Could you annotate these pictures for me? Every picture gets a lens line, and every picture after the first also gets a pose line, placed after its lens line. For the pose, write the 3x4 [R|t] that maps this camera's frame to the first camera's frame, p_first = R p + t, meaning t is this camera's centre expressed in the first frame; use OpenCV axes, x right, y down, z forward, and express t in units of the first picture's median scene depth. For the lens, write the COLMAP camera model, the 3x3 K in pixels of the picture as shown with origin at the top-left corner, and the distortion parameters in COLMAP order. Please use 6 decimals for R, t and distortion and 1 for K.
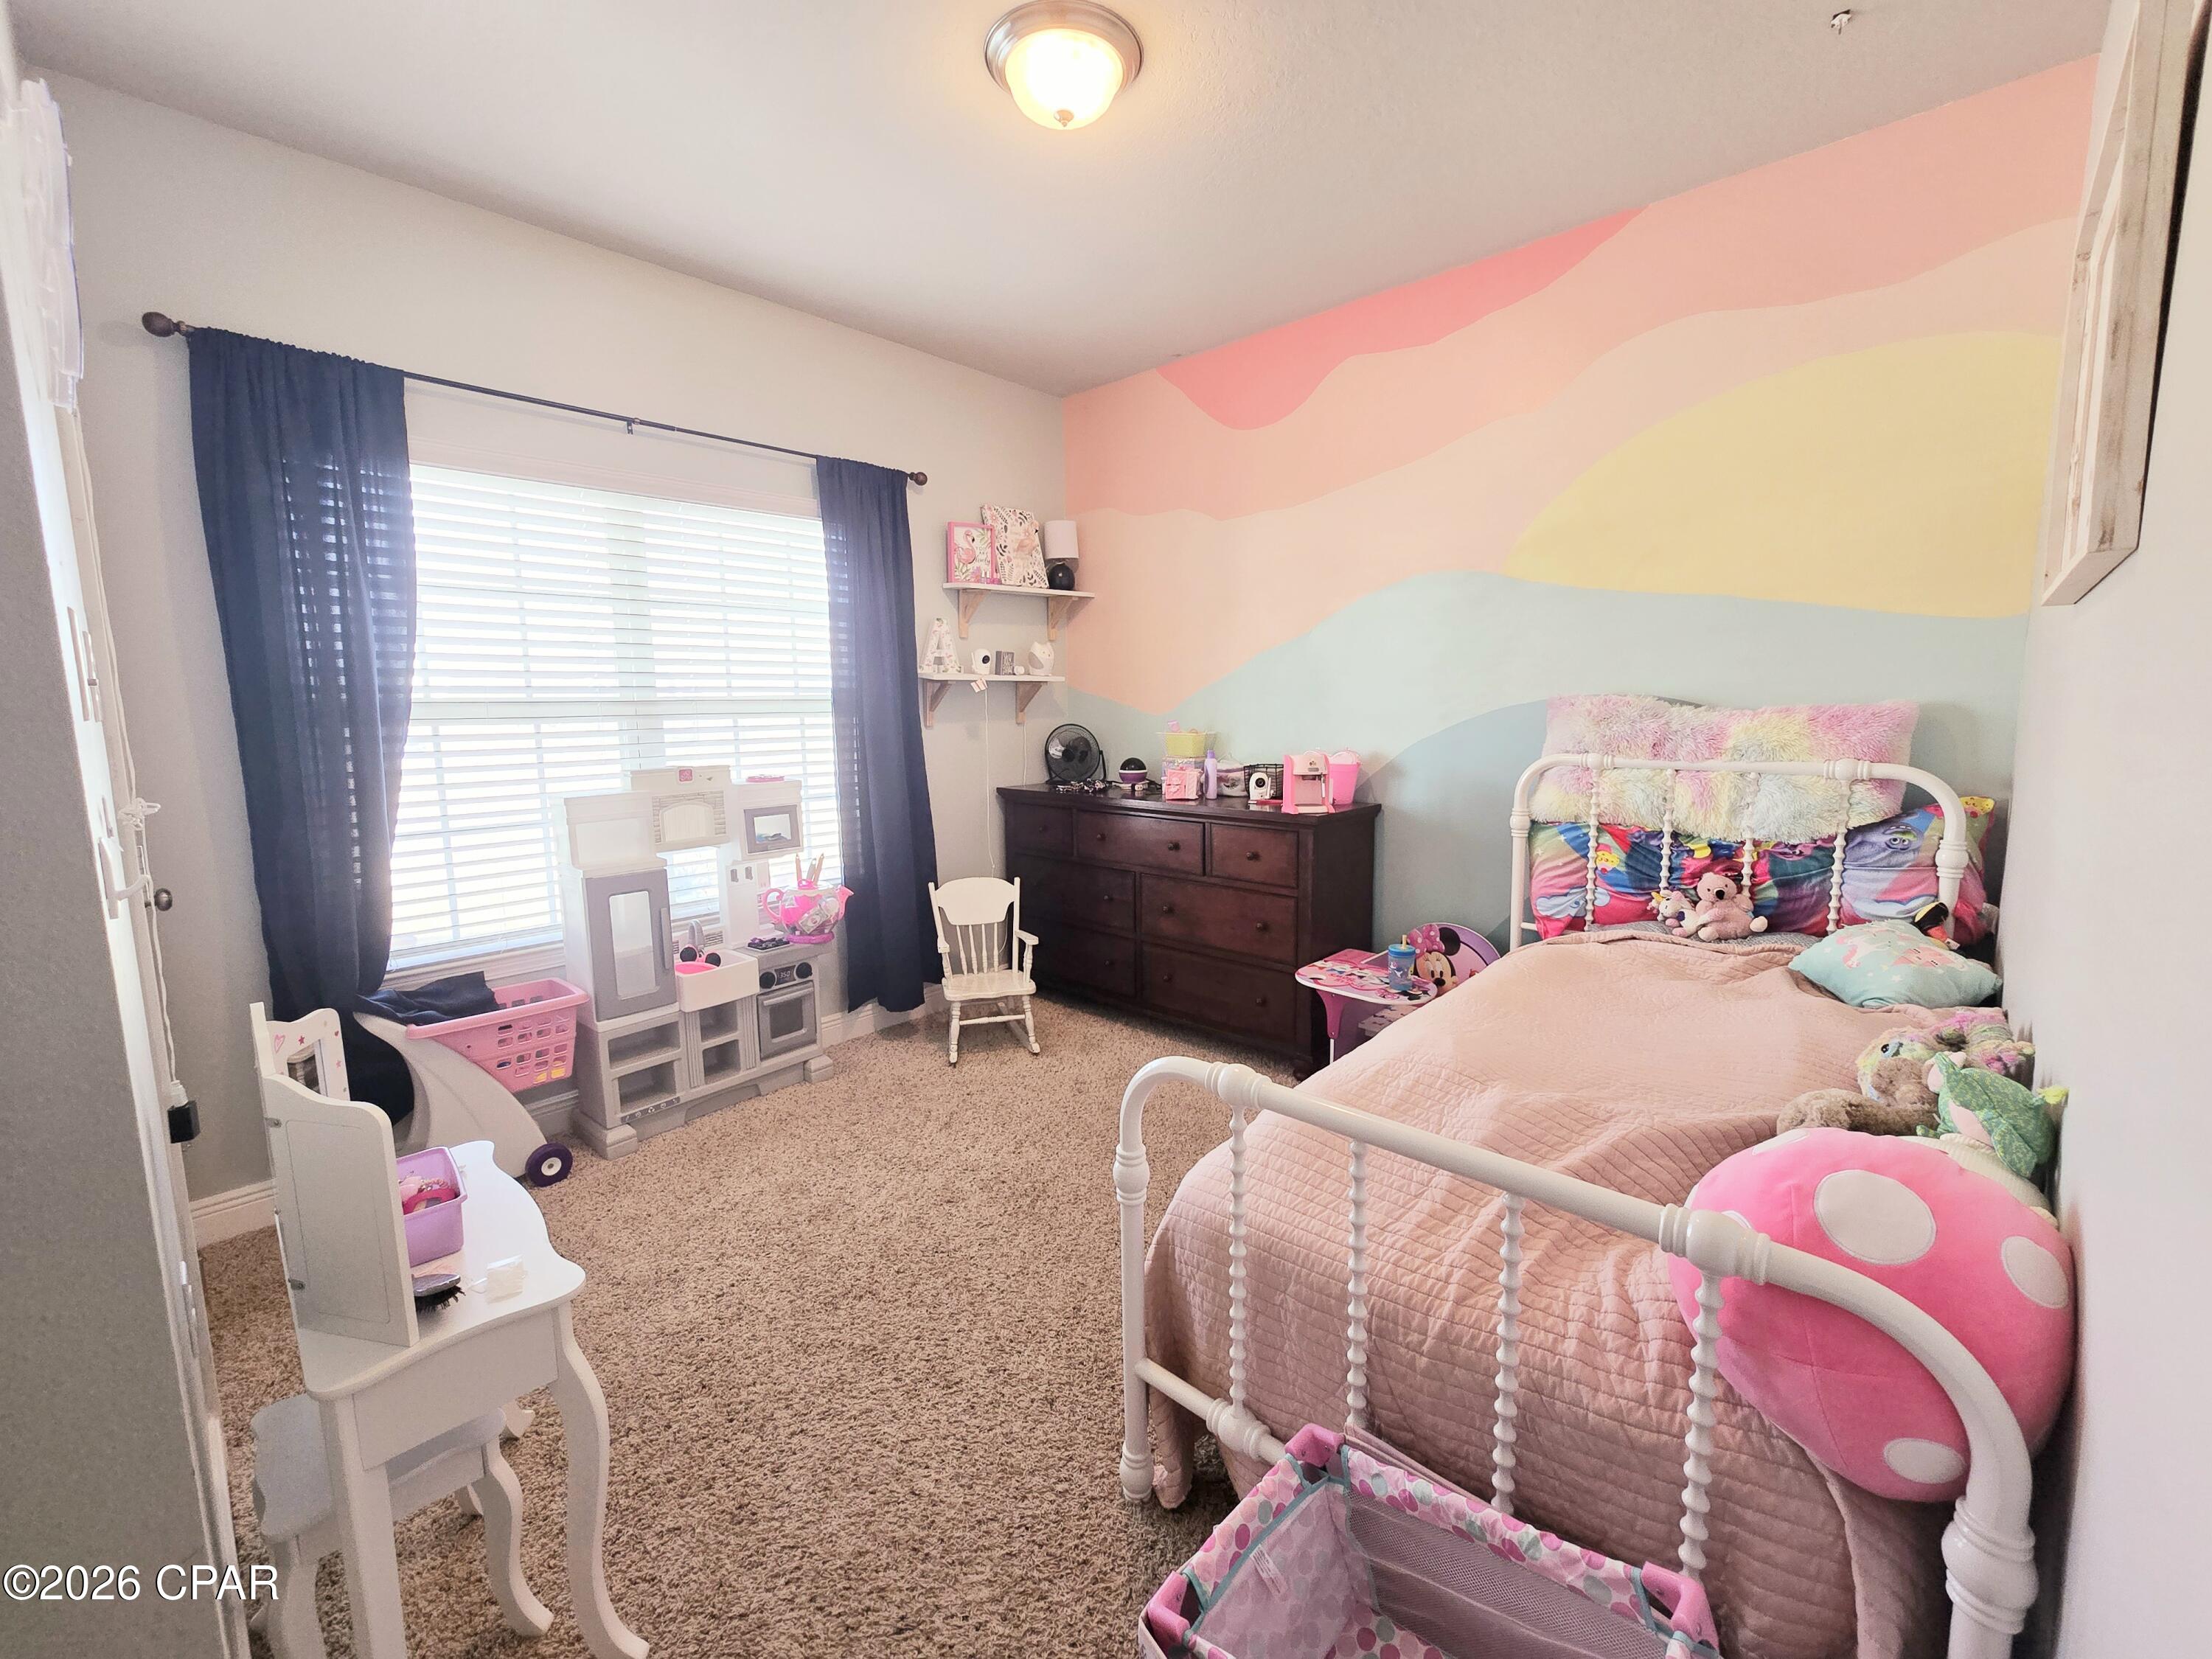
lens RADIAL K [[905.4, 0, 1109.6], [0, 905.4, 813.4], [0, 0, 1]] dist [-0.002912, 0.000299]
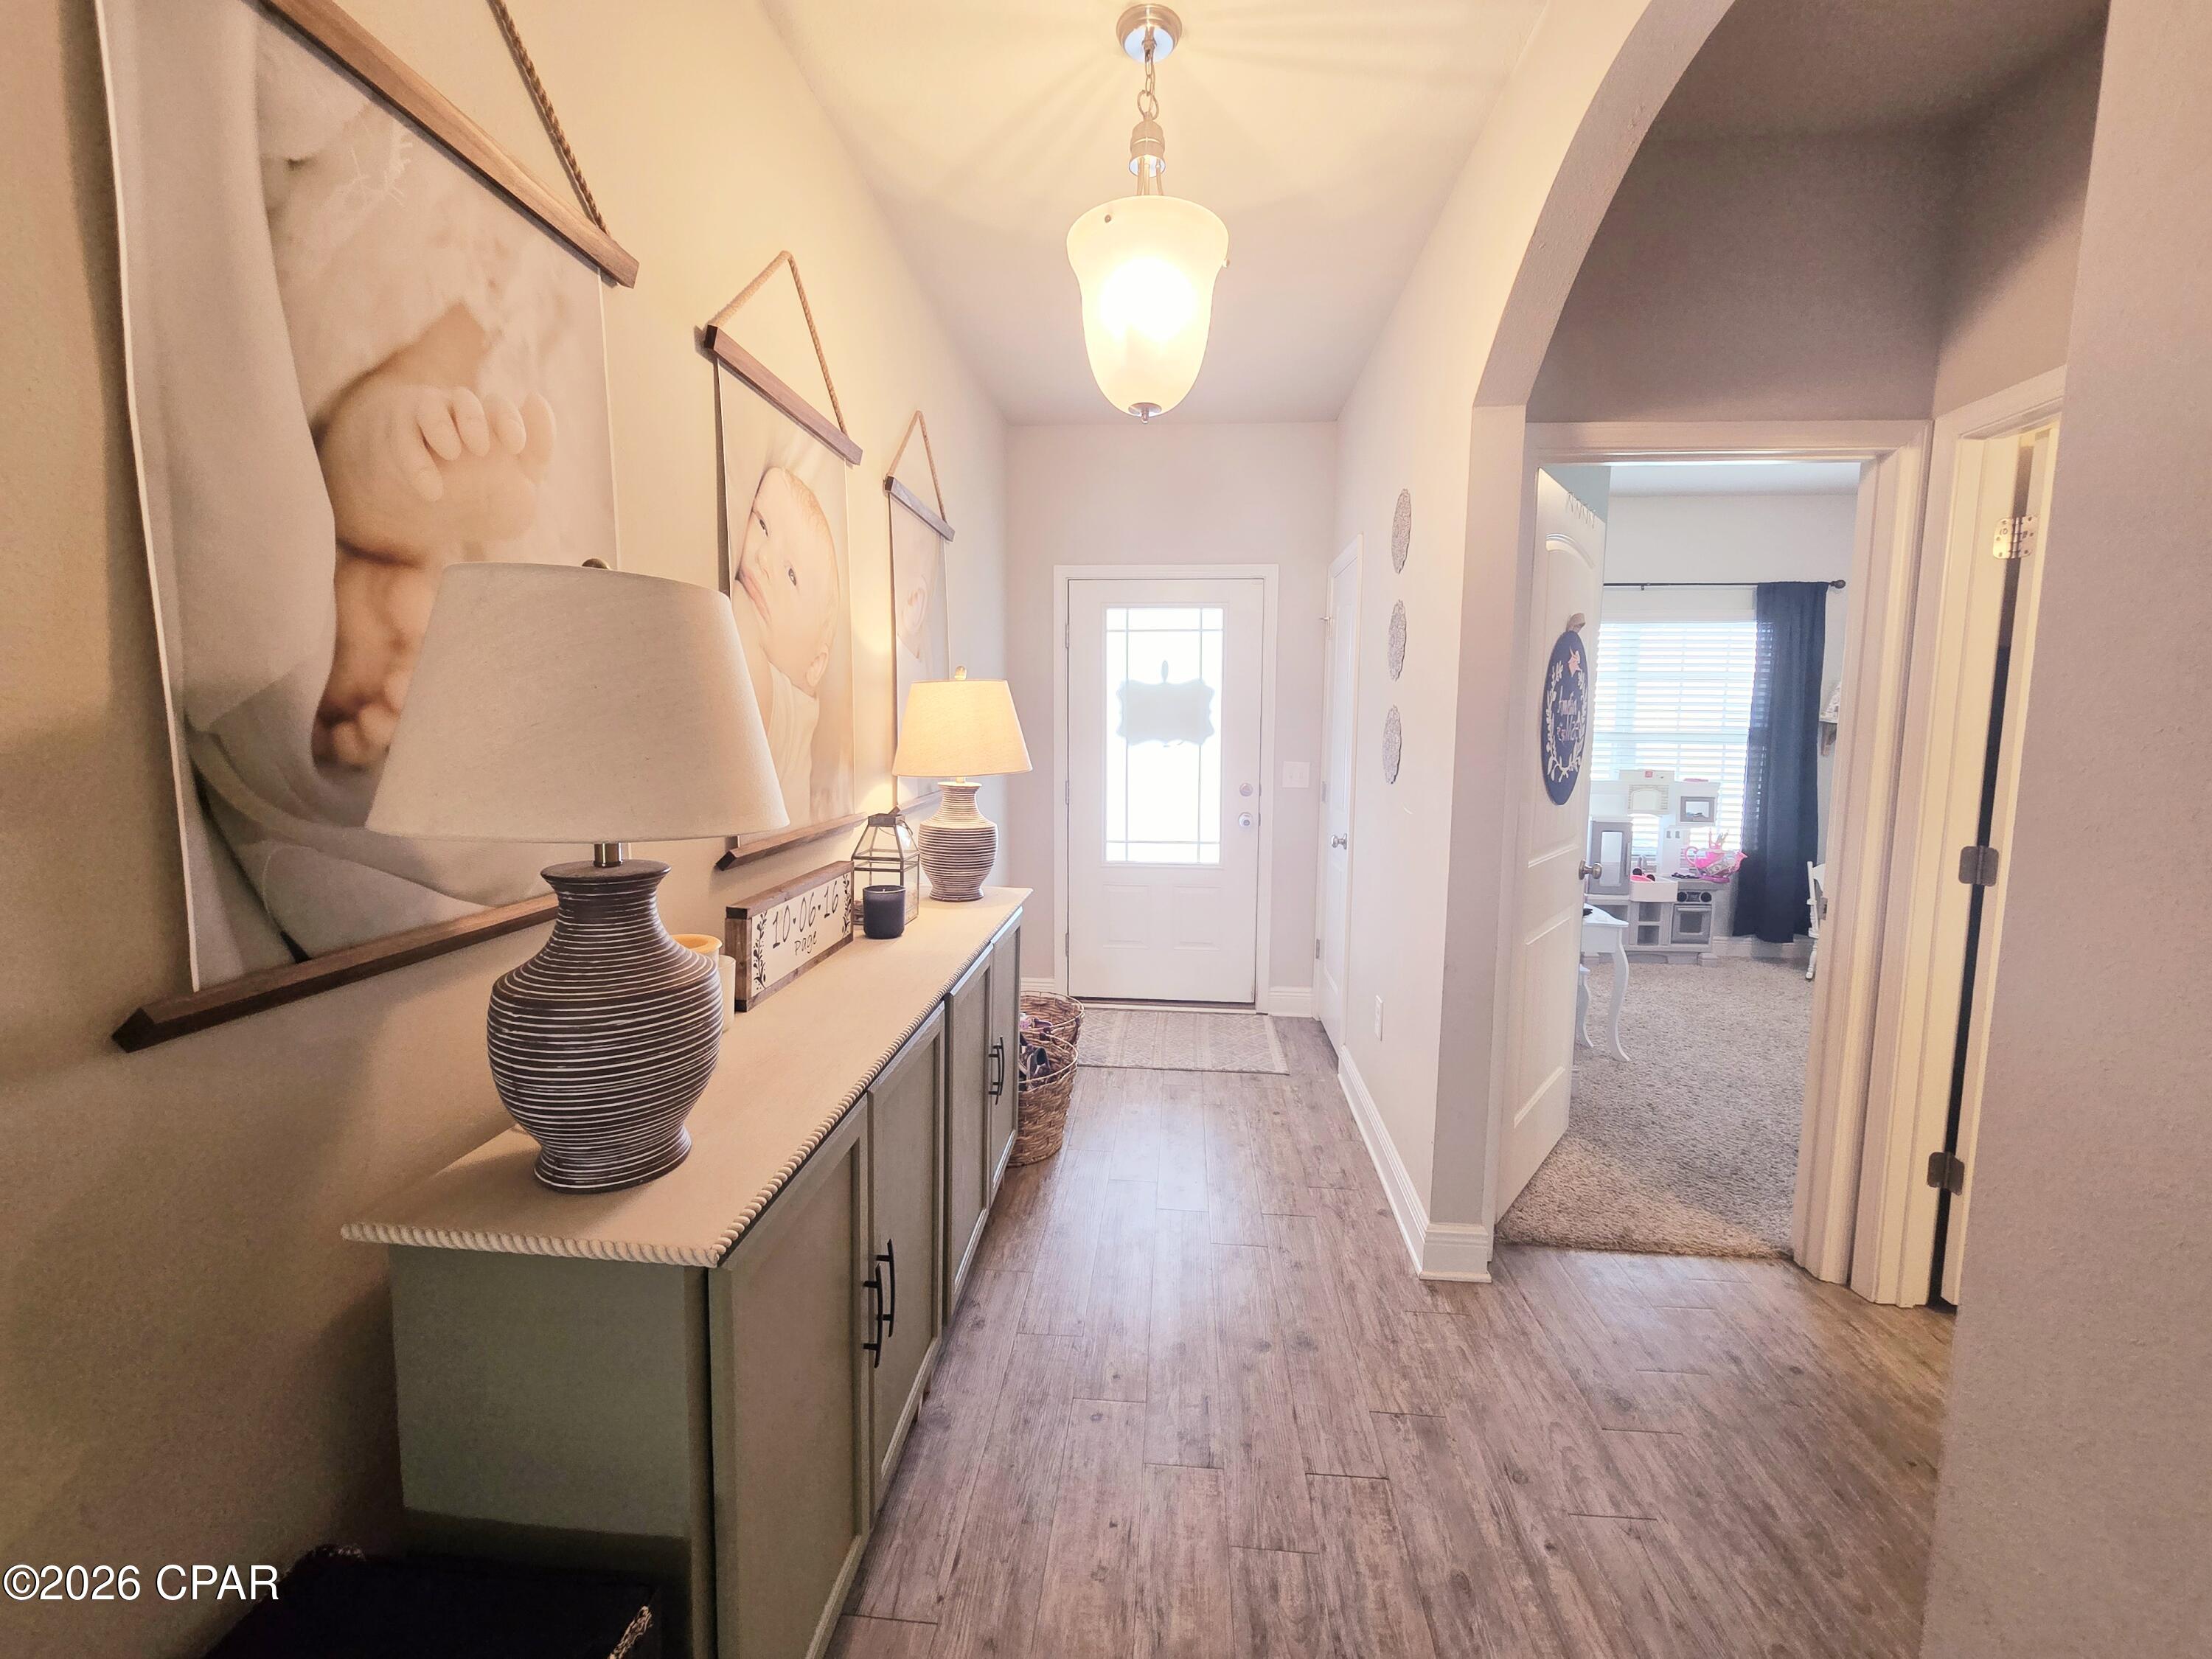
lens RADIAL K [[905.4, 0, 1109.6], [0, 905.4, 813.4], [0, 0, 1]] dist [-0.002912, 0.000299]
pose [[0.615899, 0.098367, -0.781660, 0.264062], [-0.113250, 0.992924, 0.035720, 0.084658], [0.779643, 0.066524, 0.622681, -0.877146]]
